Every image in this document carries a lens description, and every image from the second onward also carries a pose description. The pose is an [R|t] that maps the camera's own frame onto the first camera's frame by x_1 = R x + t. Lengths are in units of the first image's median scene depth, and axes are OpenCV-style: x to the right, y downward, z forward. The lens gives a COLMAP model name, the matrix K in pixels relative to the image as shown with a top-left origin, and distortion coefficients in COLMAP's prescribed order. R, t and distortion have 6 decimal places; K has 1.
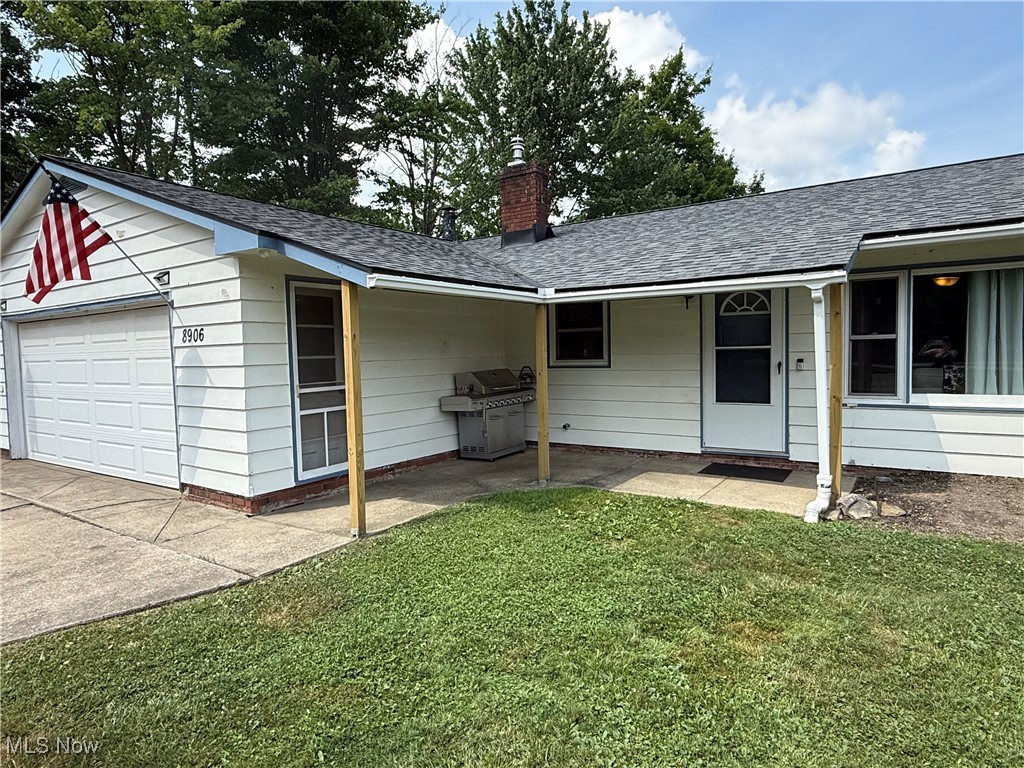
lens RADIAL K [[618.6, 0, 512.5], [0, 618.6, 387.7], [0, 0, 1]] dist [0.004151, 0.000378]
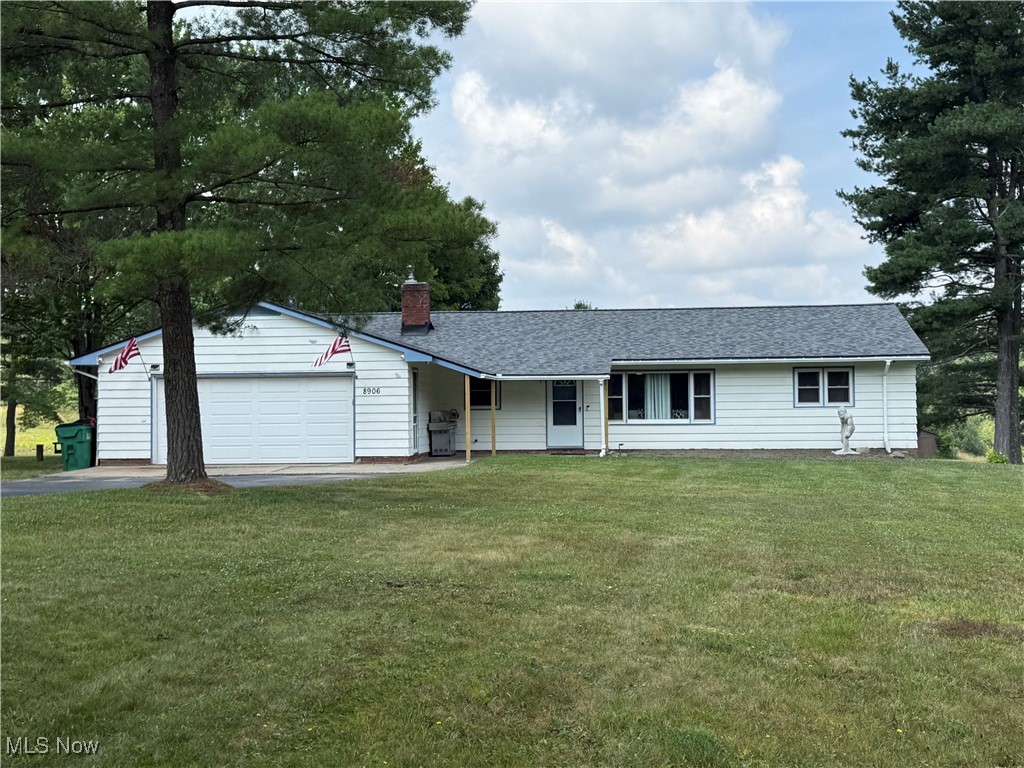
lens RADIAL K [[1342.3, 0, 511.9], [0, 1342.3, 383.4], [0, 0, 1]] dist [-0.009728, 0.000000]
pose [[0.877332, 0.023719, 0.479297, -2.381763], [0.014965, 0.996940, -0.076728, 0.272696], [-0.479651, 0.074488, 0.874292, -3.545358]]
